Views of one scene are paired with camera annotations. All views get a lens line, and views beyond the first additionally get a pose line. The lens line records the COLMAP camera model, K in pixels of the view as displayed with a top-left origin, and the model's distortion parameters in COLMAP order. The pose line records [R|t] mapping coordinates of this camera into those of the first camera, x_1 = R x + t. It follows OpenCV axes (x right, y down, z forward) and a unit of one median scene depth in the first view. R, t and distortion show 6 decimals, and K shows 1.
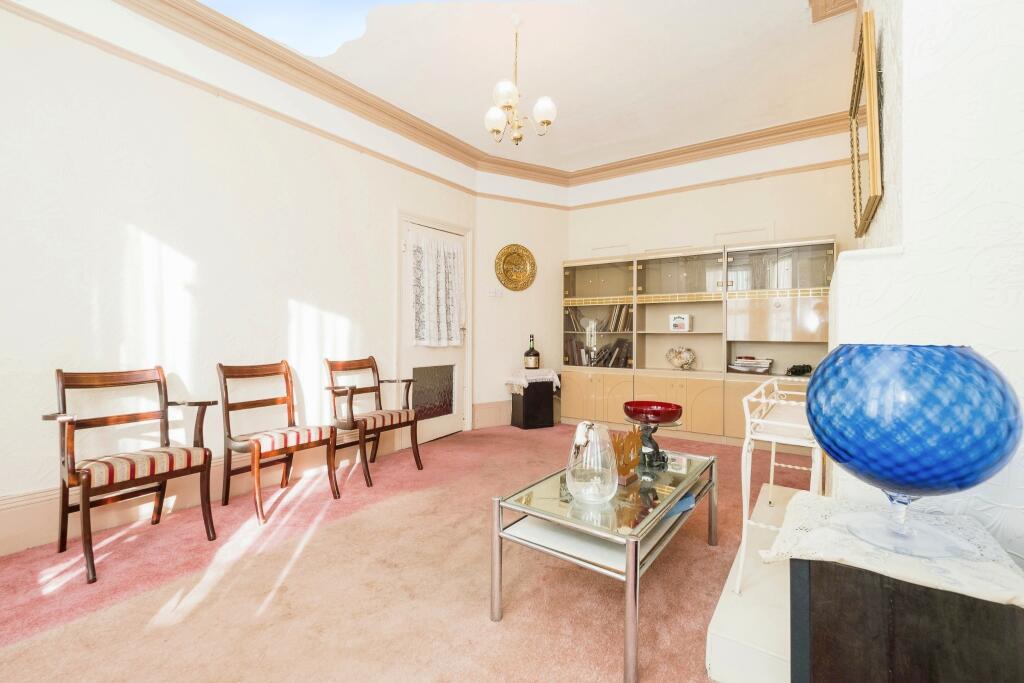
lens RADIAL K [[435.8, 0, 506.0], [0, 435.8, 330.6], [0, 0, 1]] dist [-0.001449, -0.000085]
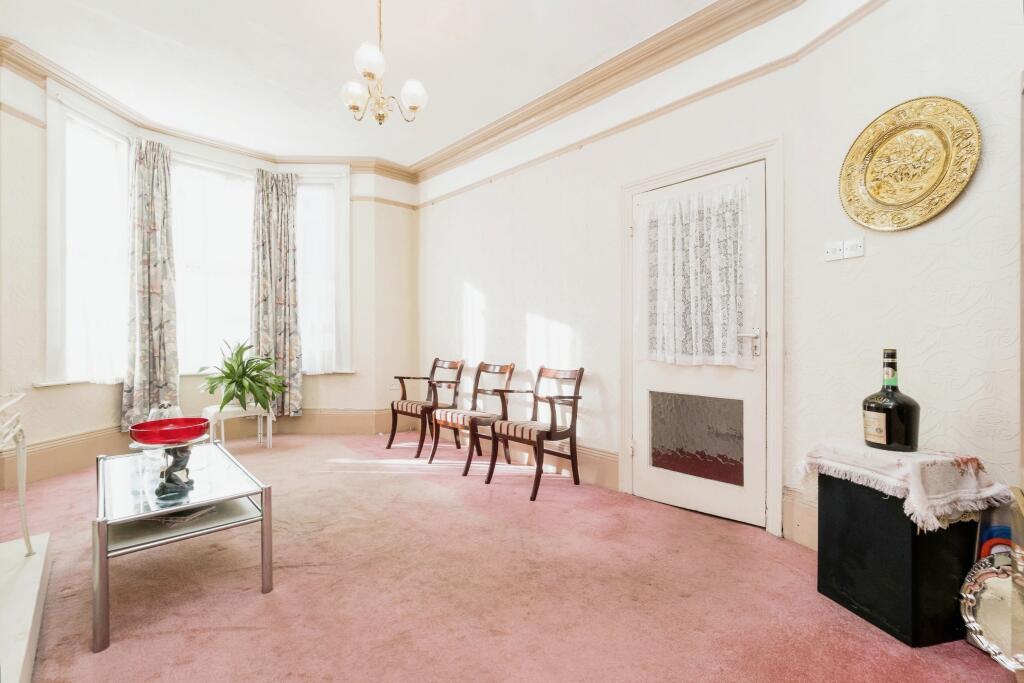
lens RADIAL K [[435.8, 0, 506.0], [0, 435.8, 330.6], [0, 0, 1]] dist [-0.001449, -0.000085]
pose [[-0.172317, -0.020765, -0.984823, 0.659911], [-0.001049, 0.999781, -0.020897, 0.002728], [0.985041, -0.002568, -0.172301, 1.095660]]
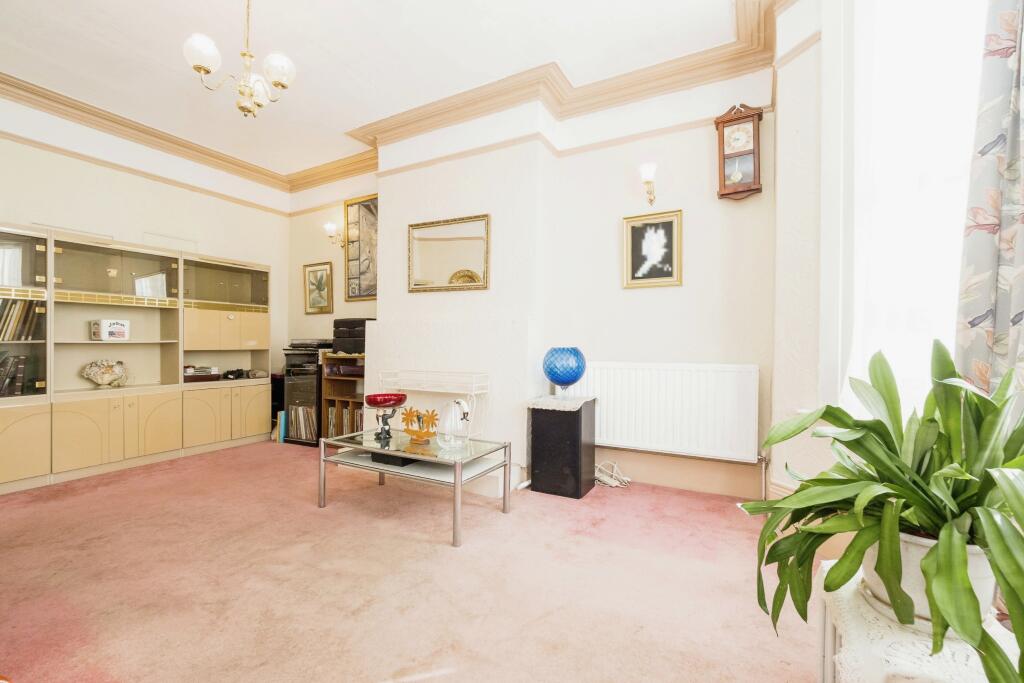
lens RADIAL K [[453.0, 0, 515.3], [0, 453.0, 346.5], [0, 0, 1]] dist [0.003056, 0.000400]
pose [[-0.131324, -0.013353, 0.991250, -0.703131], [-0.008426, 0.999888, 0.012353, -0.004935], [-0.991304, -0.006730, -0.131421, 0.471962]]
